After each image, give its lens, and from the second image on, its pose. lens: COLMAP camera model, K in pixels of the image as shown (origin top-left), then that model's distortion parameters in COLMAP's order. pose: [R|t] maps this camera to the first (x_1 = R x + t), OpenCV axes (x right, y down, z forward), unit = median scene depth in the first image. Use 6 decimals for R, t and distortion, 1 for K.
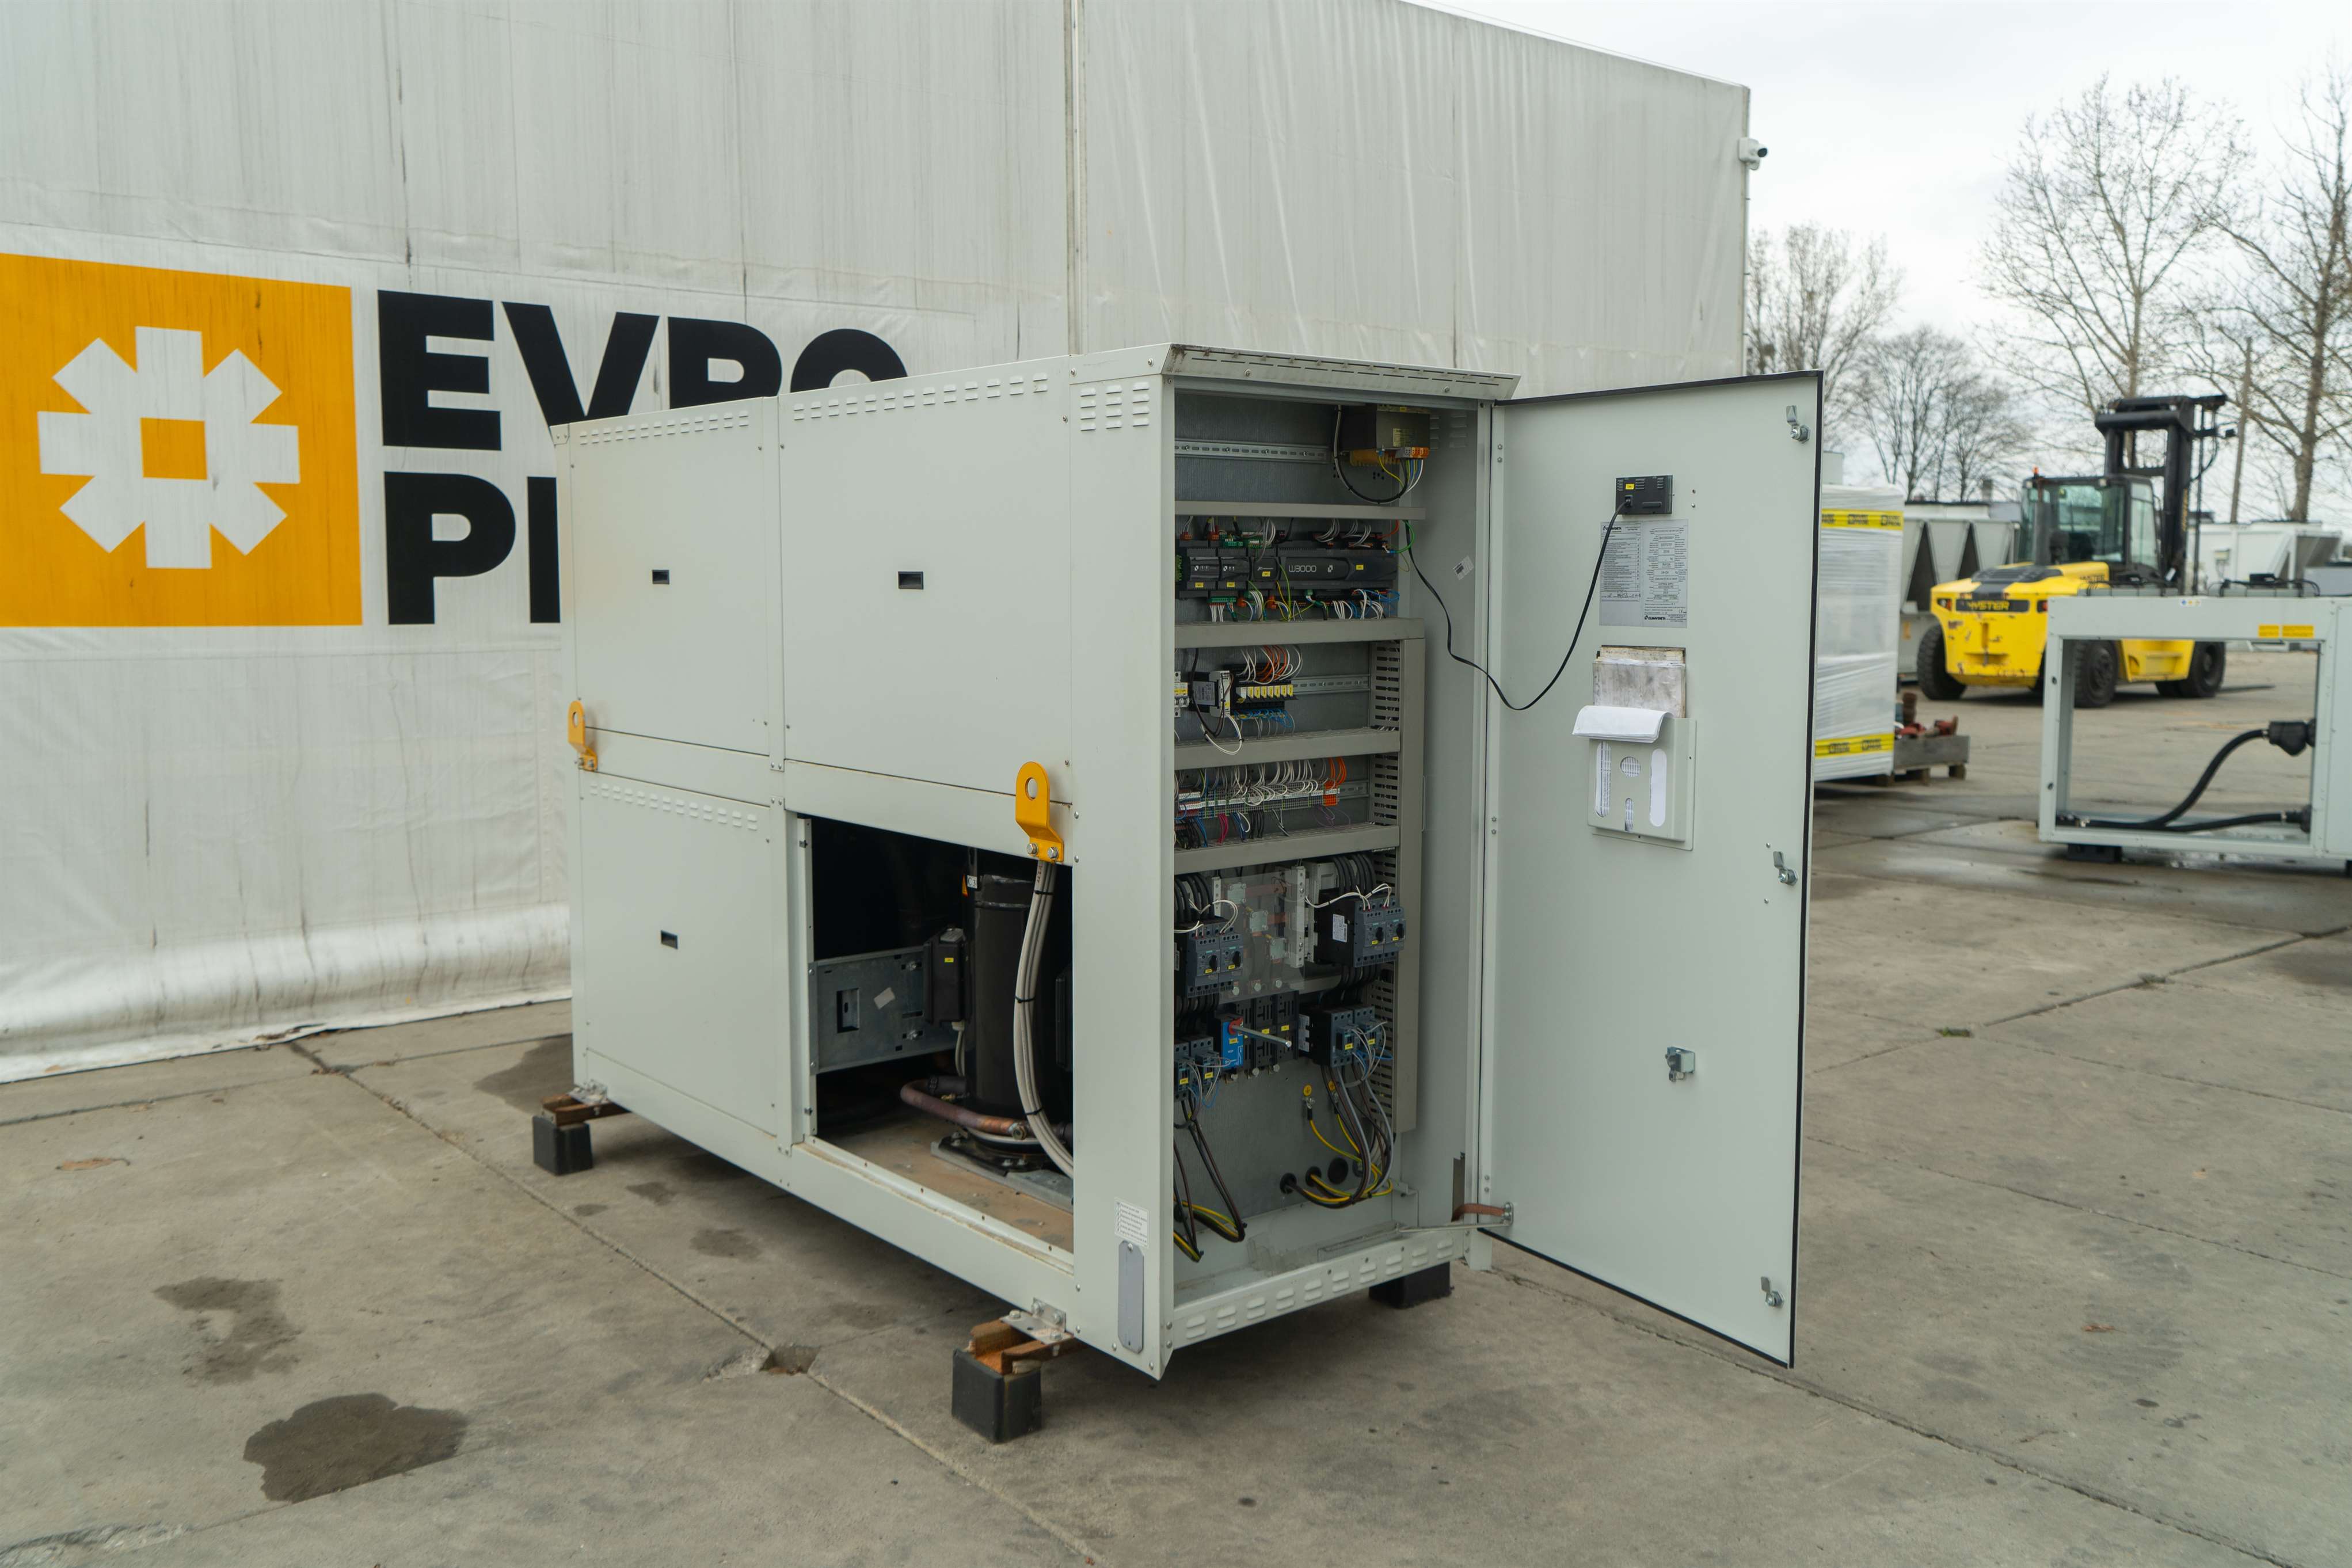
lens RADIAL K [[1993.7, 0, 1176.0], [0, 1993.7, 784.0], [0, 0, 1]] dist [0.002167, 0.009650]
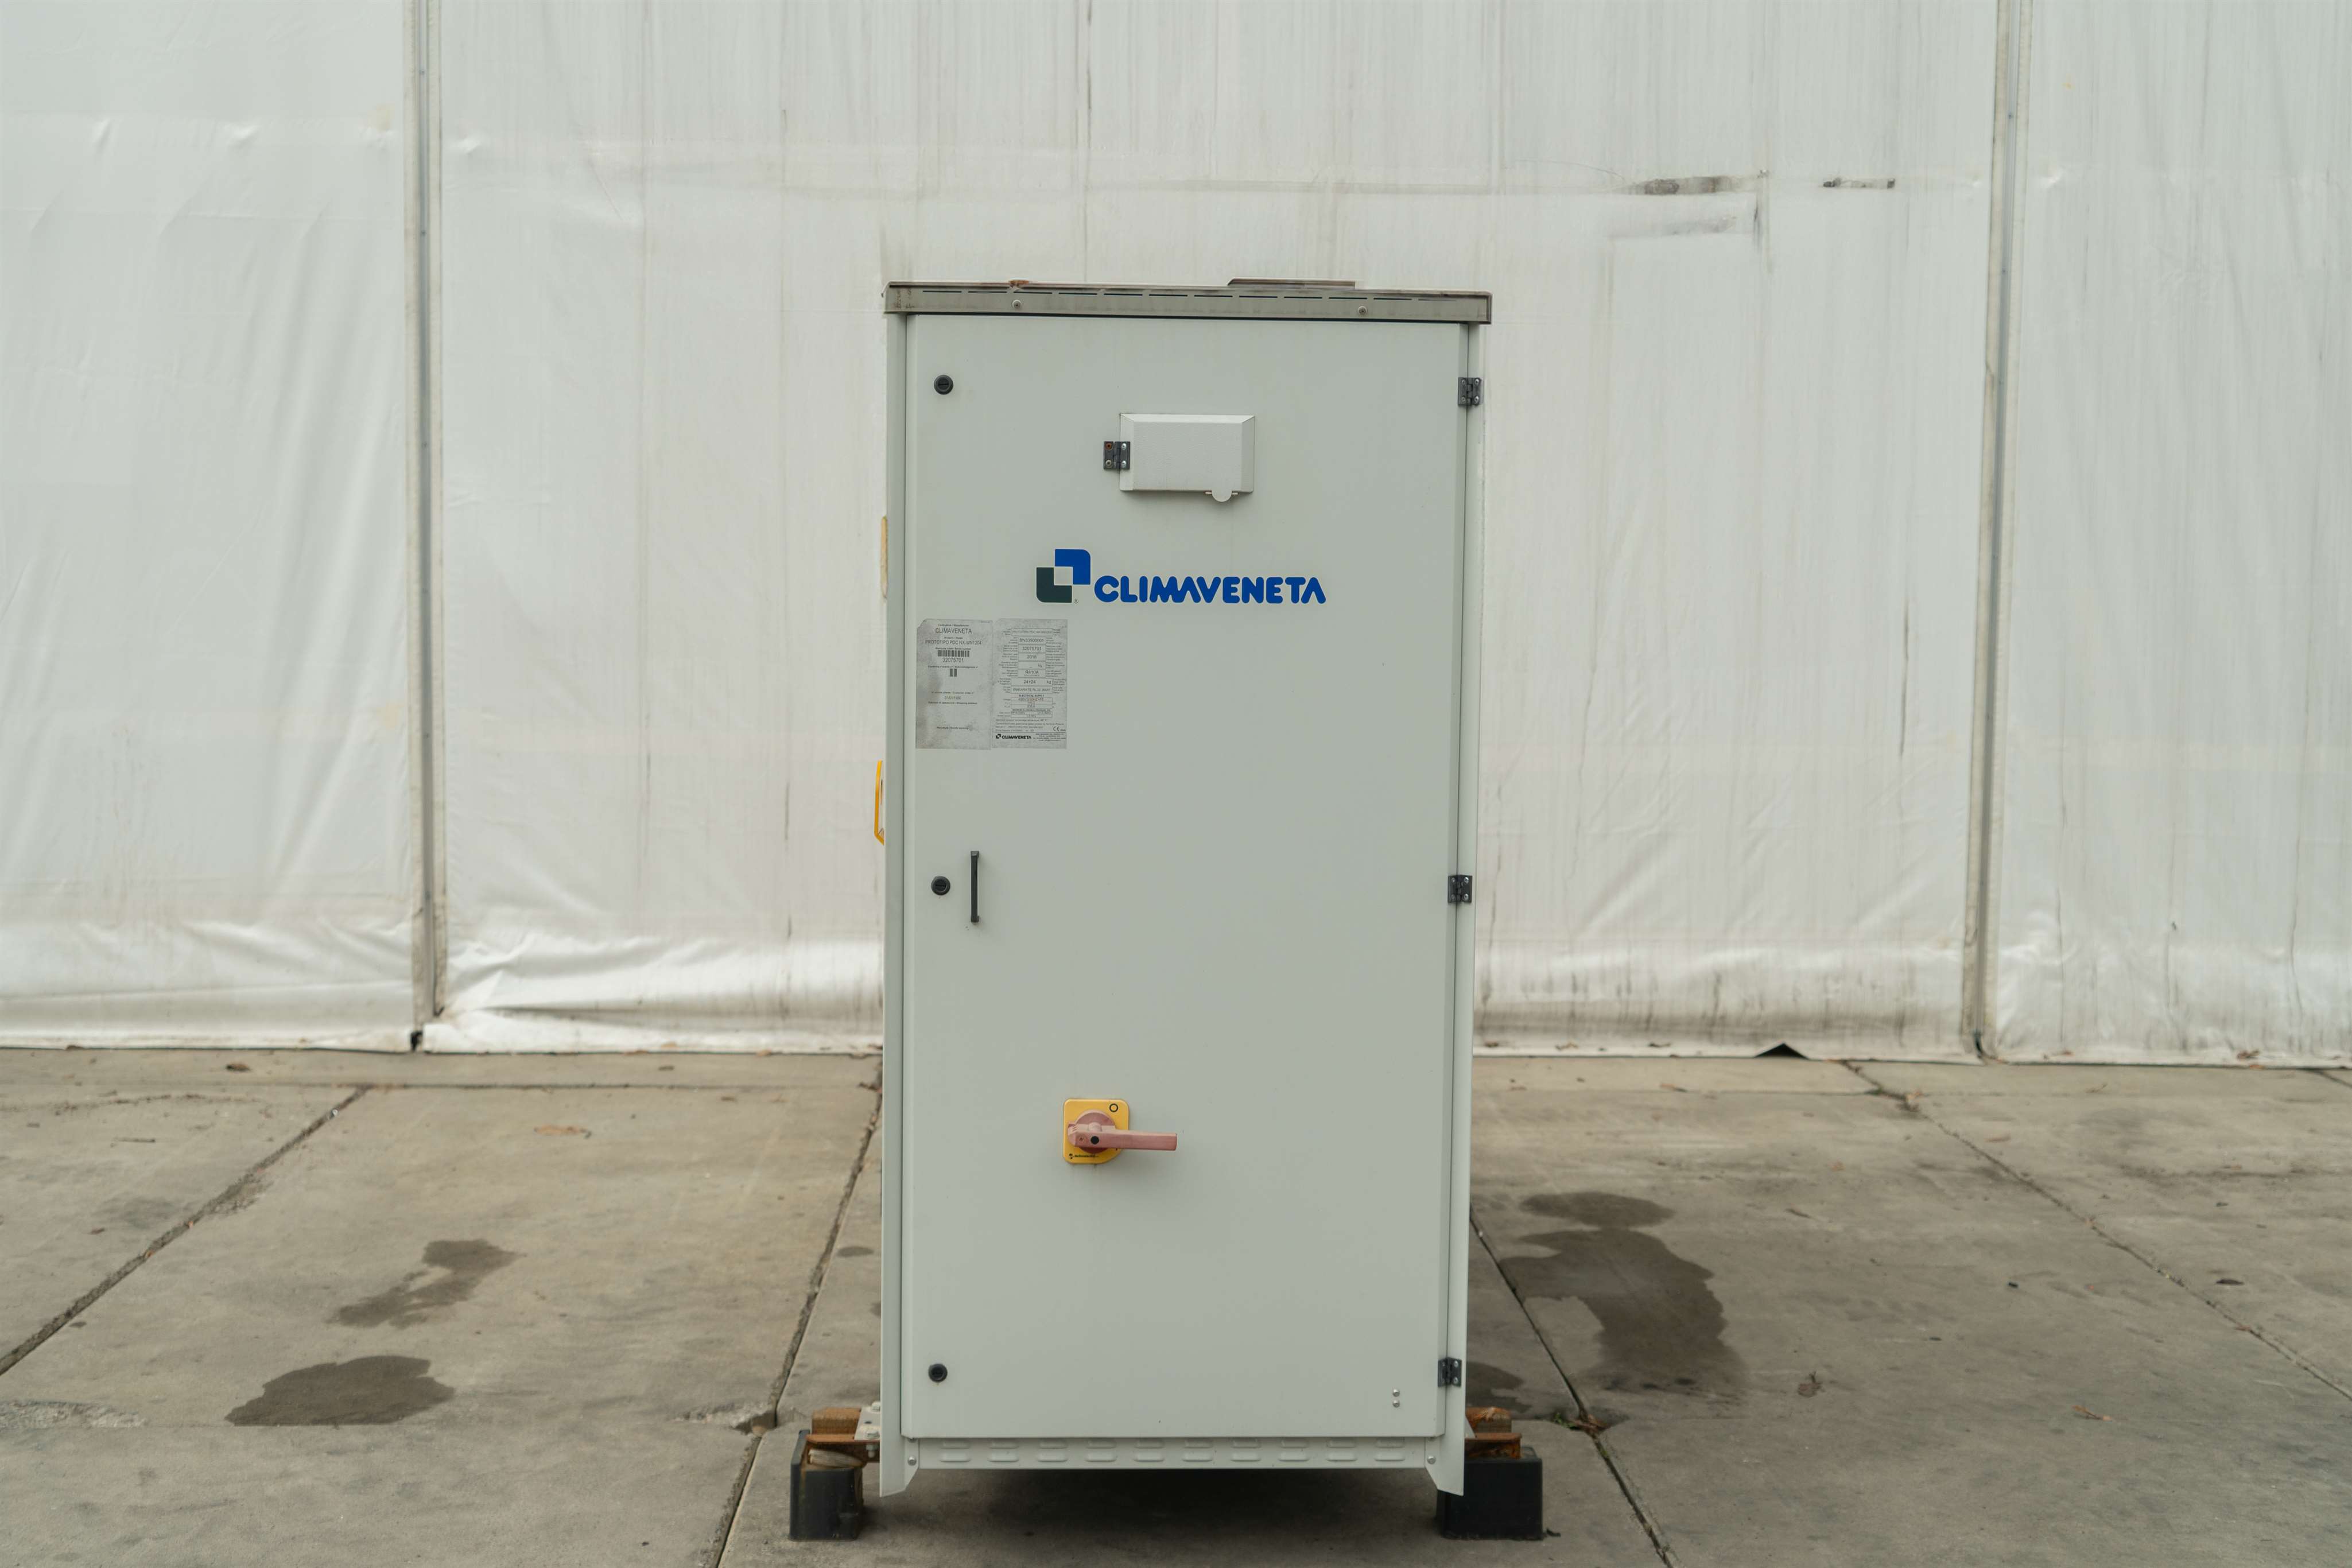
lens RADIAL K [[2678.5, 0, 1176.0], [0, 2678.5, 784.0], [0, 0, 1]] dist [0.013504, 0.008926]
pose [[0.802674, 0.064802, -0.592887, 0.402340], [-0.080166, 0.996781, 0.000416, -0.006613], [0.591005, 0.047196, 0.805286, 0.079126]]
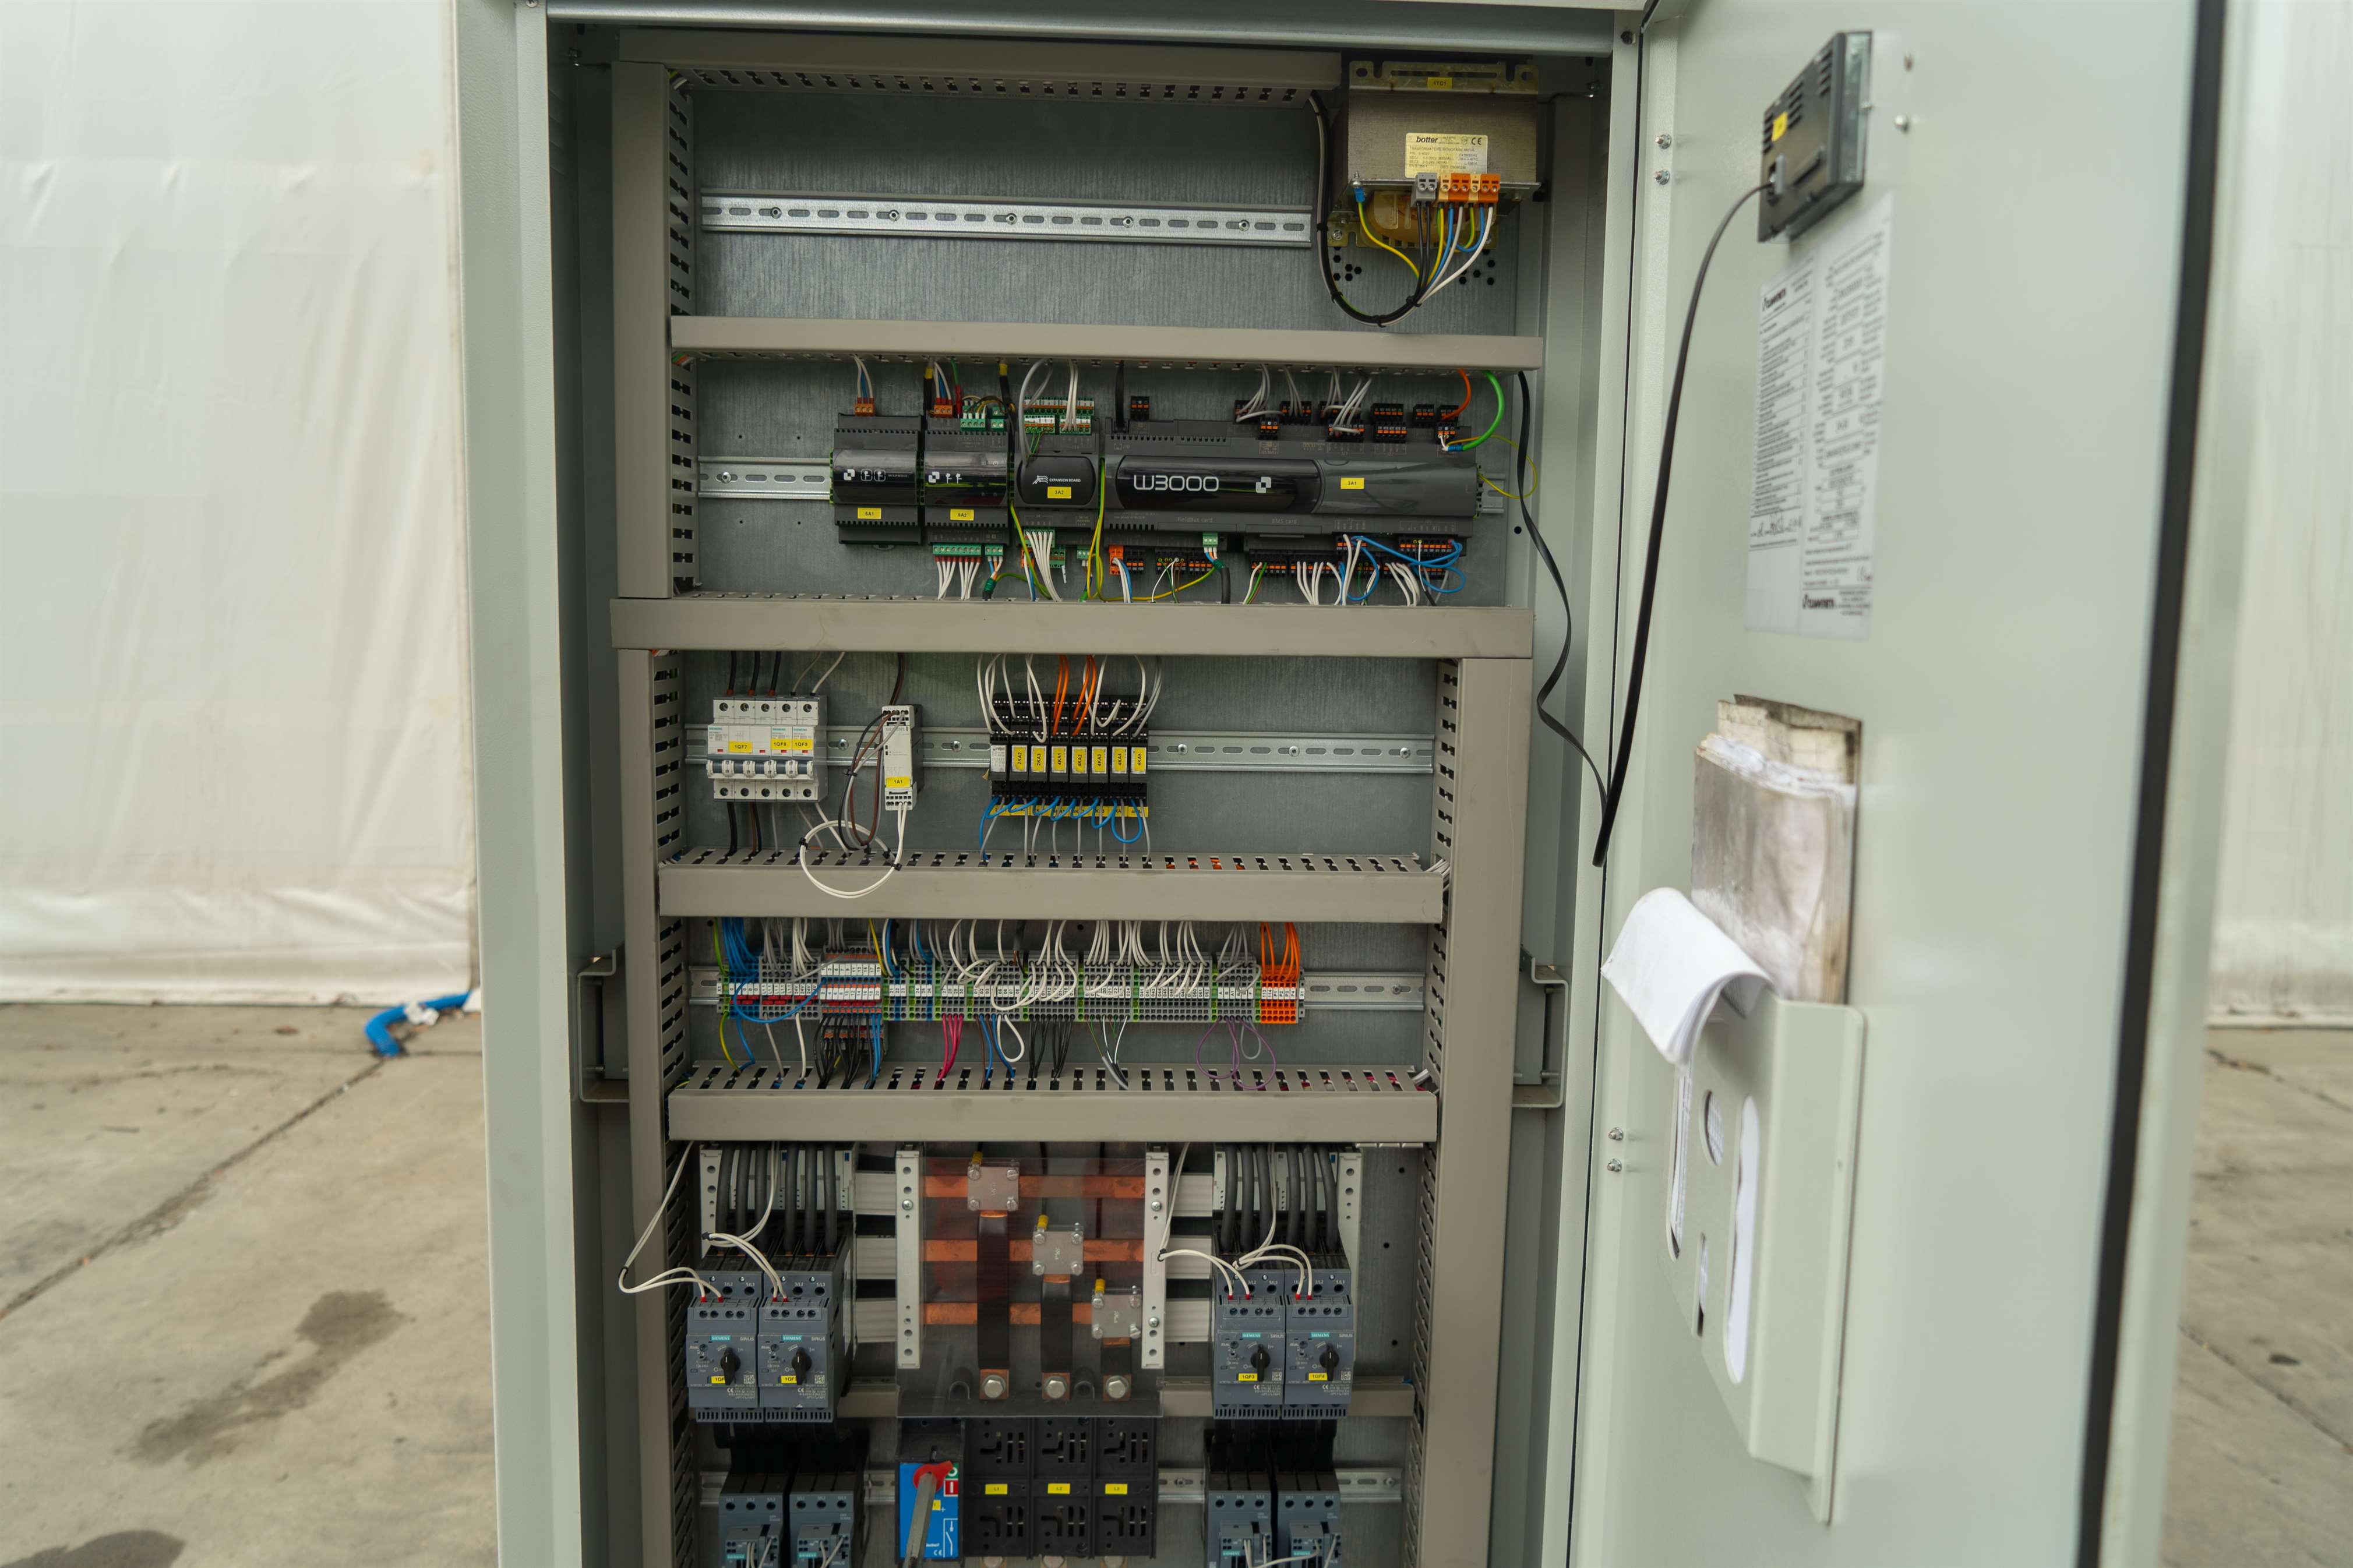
lens RADIAL K [[1623.0, 0, 1181.7], [0, 1623.0, 759.4], [0, 0, 1]] dist [-0.004501, -0.002748]
pose [[0.805852, 0.081916, -0.586423, 0.163735], [-0.085524, 0.996102, 0.021618, -0.032849], [0.585908, 0.032732, 0.809716, 0.420616]]
